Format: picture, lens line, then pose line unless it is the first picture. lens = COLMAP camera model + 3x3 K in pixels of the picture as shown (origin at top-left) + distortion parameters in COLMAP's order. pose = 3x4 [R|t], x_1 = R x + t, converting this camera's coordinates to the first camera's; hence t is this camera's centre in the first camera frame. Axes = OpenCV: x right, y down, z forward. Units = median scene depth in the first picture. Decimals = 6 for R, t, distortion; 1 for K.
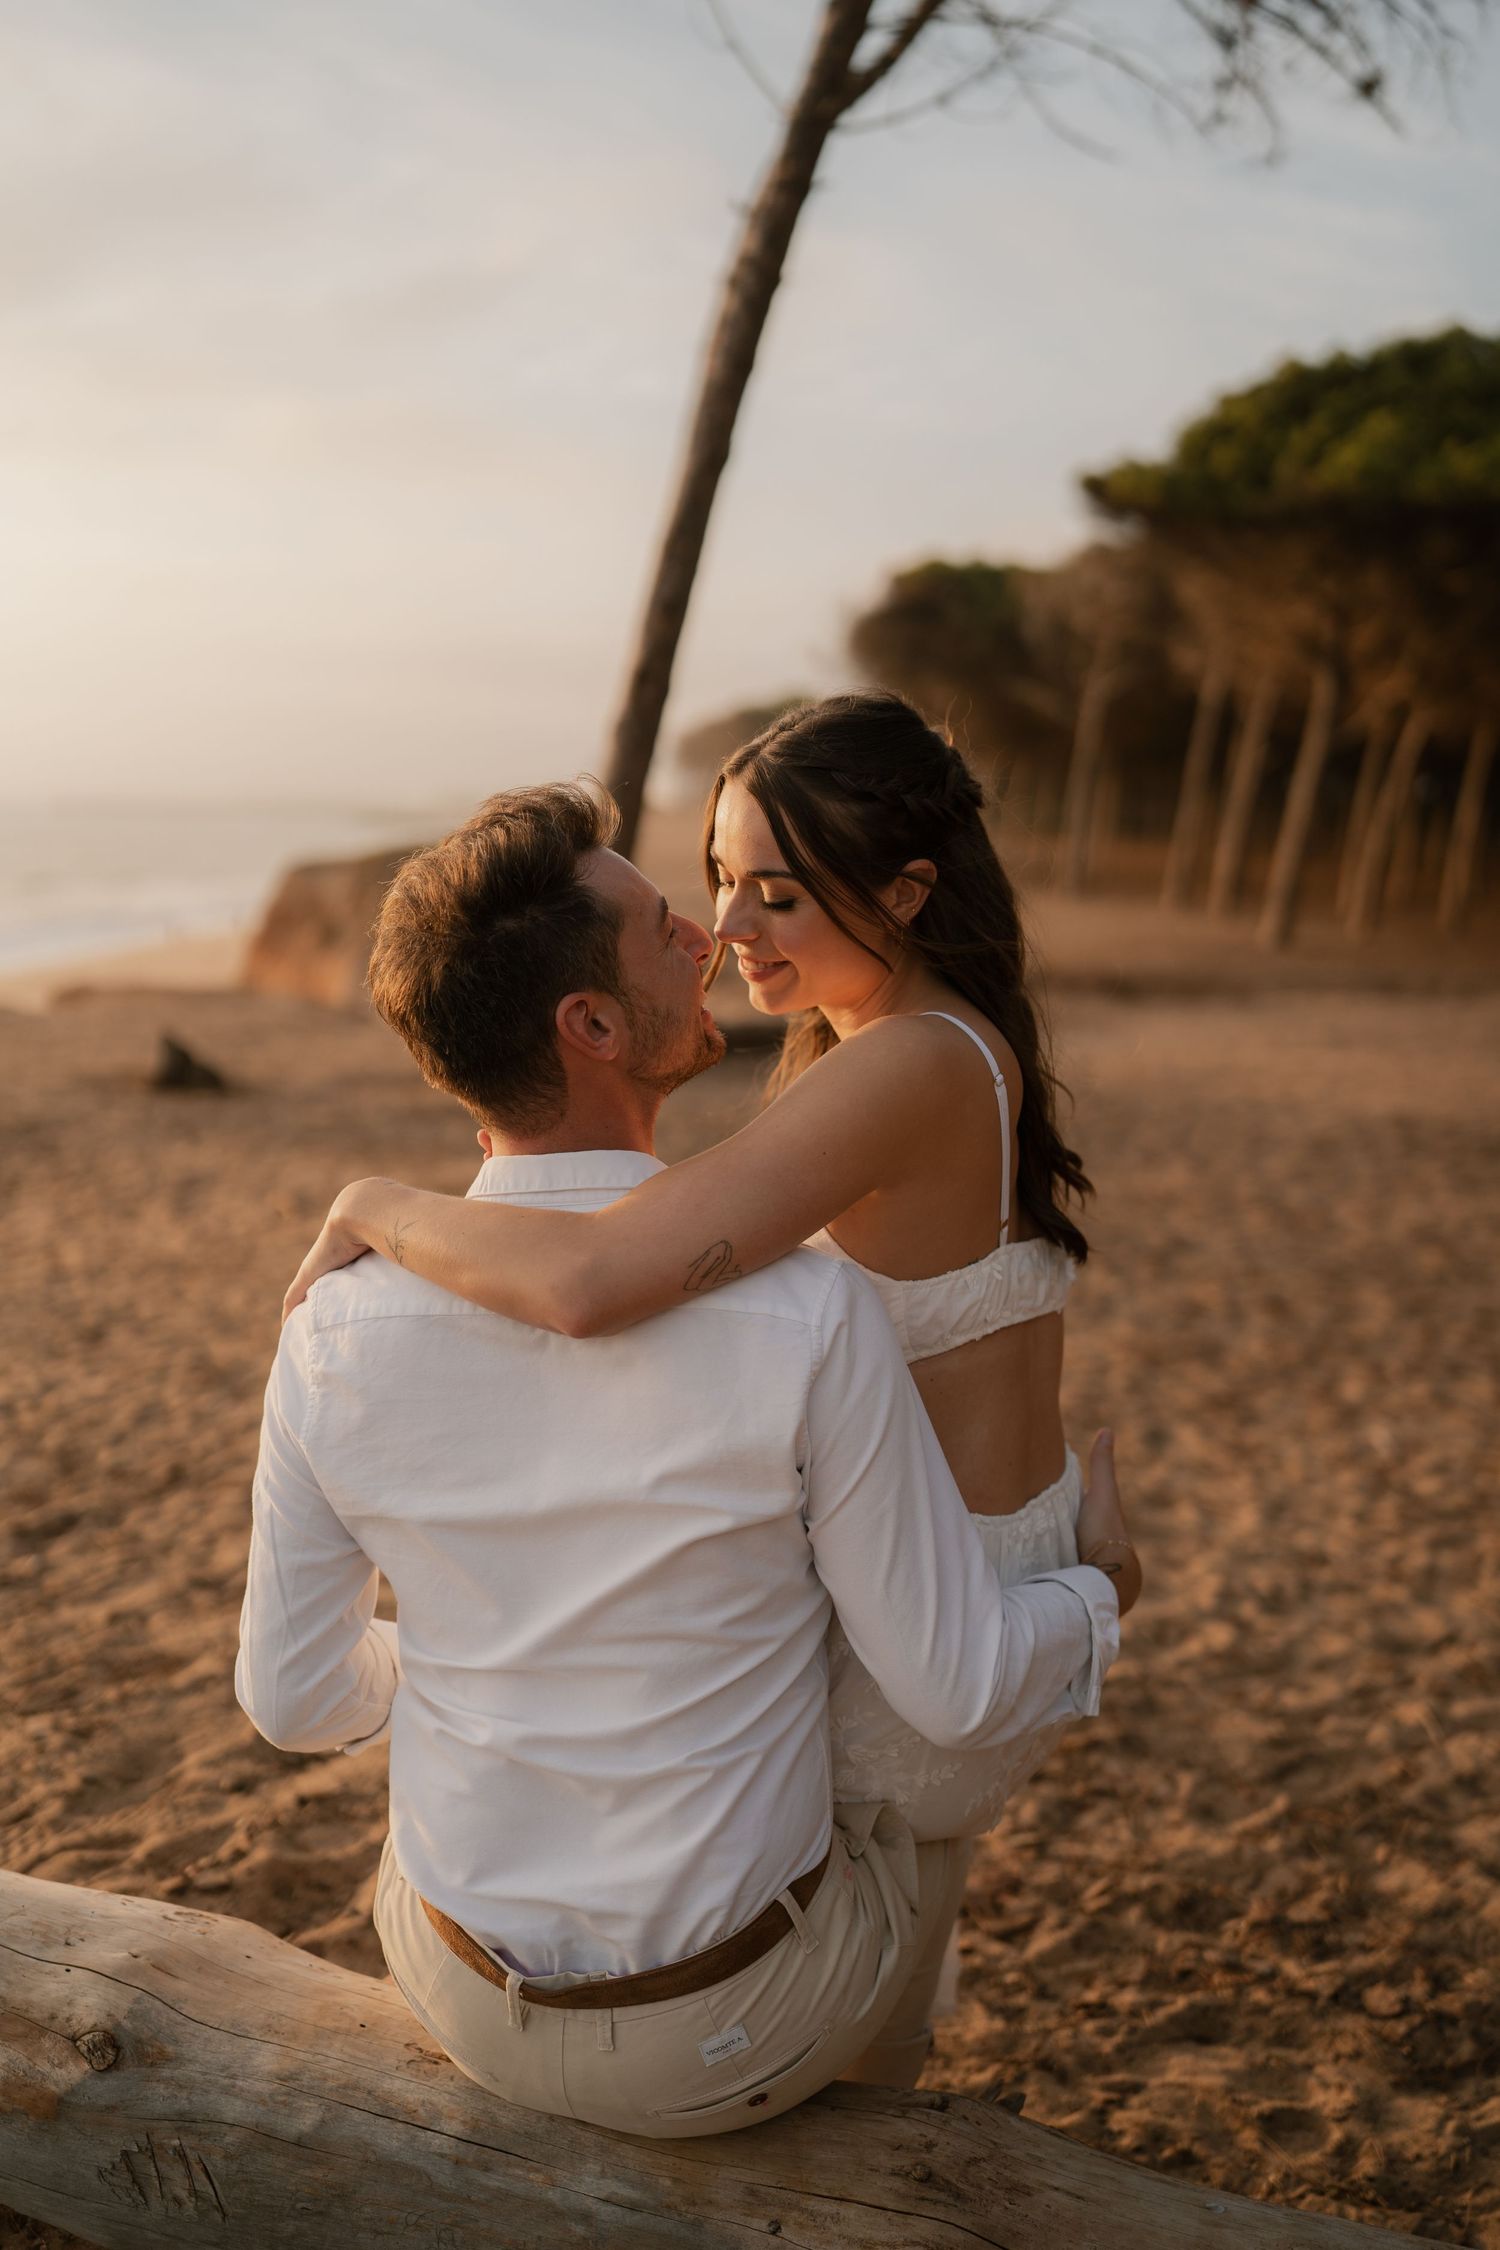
lens RADIAL K [[2266.2, 0, 750.0], [0, 2266.2, 1125.0], [0, 0, 1]] dist [-0.018441, 0.099878]
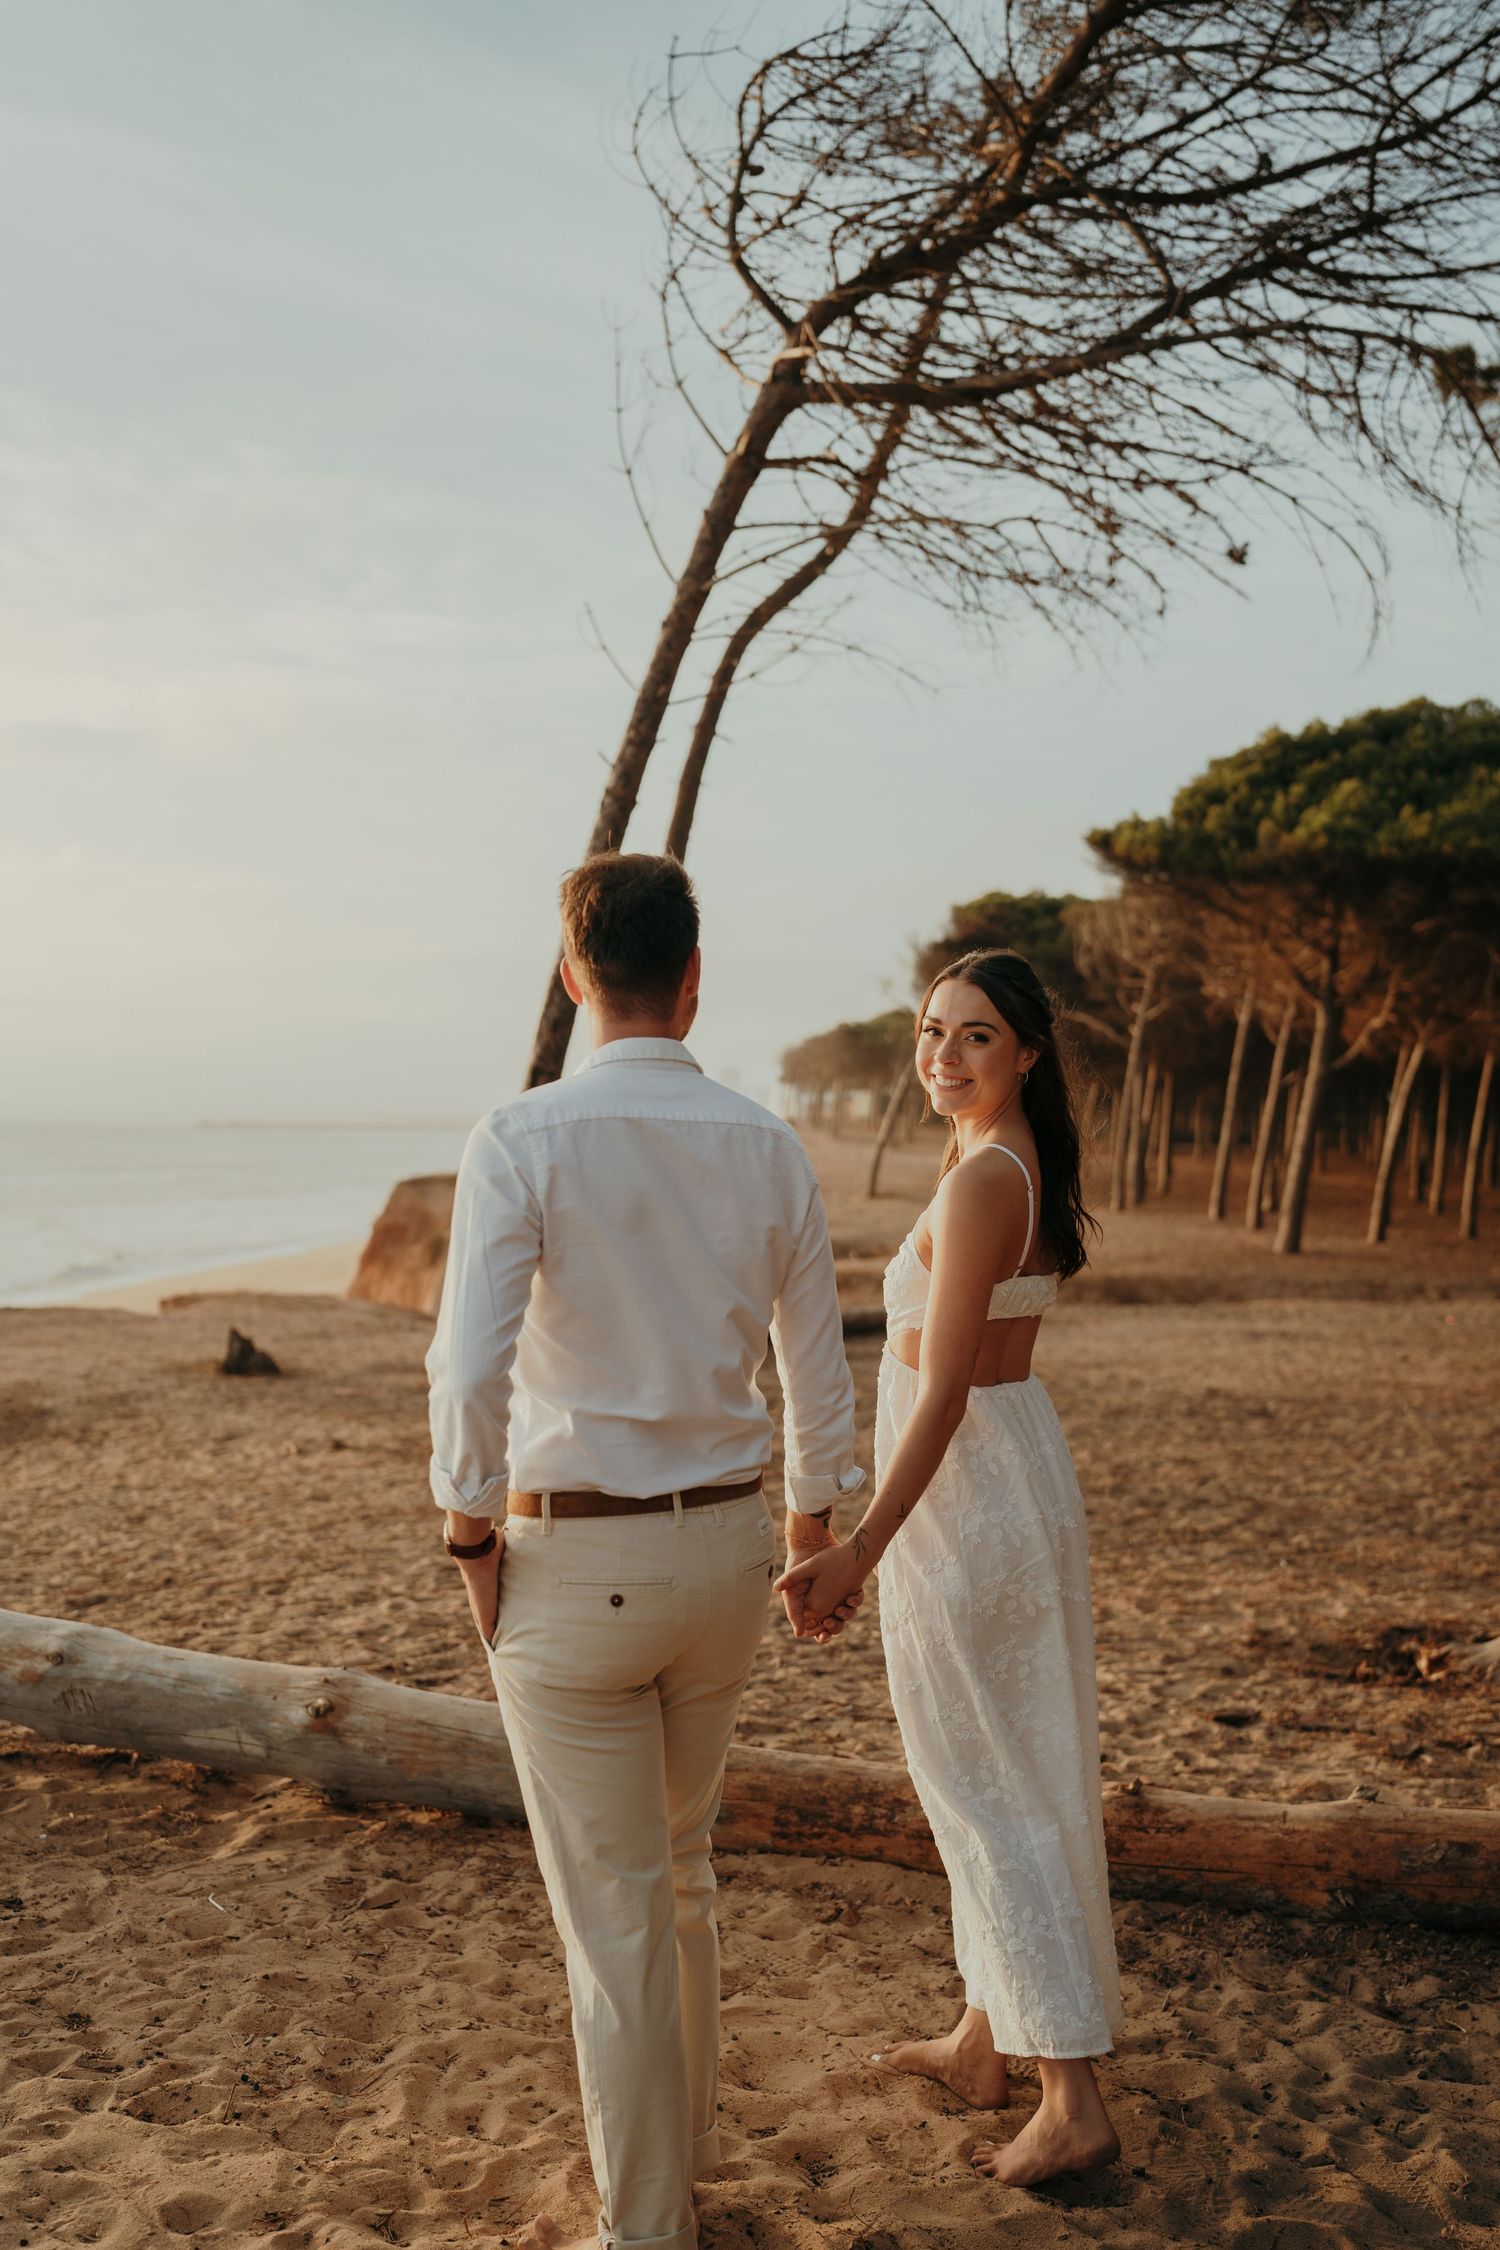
lens RADIAL K [[2266.2, 0, 750.0], [0, 2266.2, 1125.0], [0, 0, 1]] dist [-0.018441, 0.099878]
pose [[0.998351, -0.010897, -0.056366, 0.046818], [0.003103, 0.990630, -0.136538, 0.009080], [0.057326, 0.136138, 0.989030, -0.115087]]
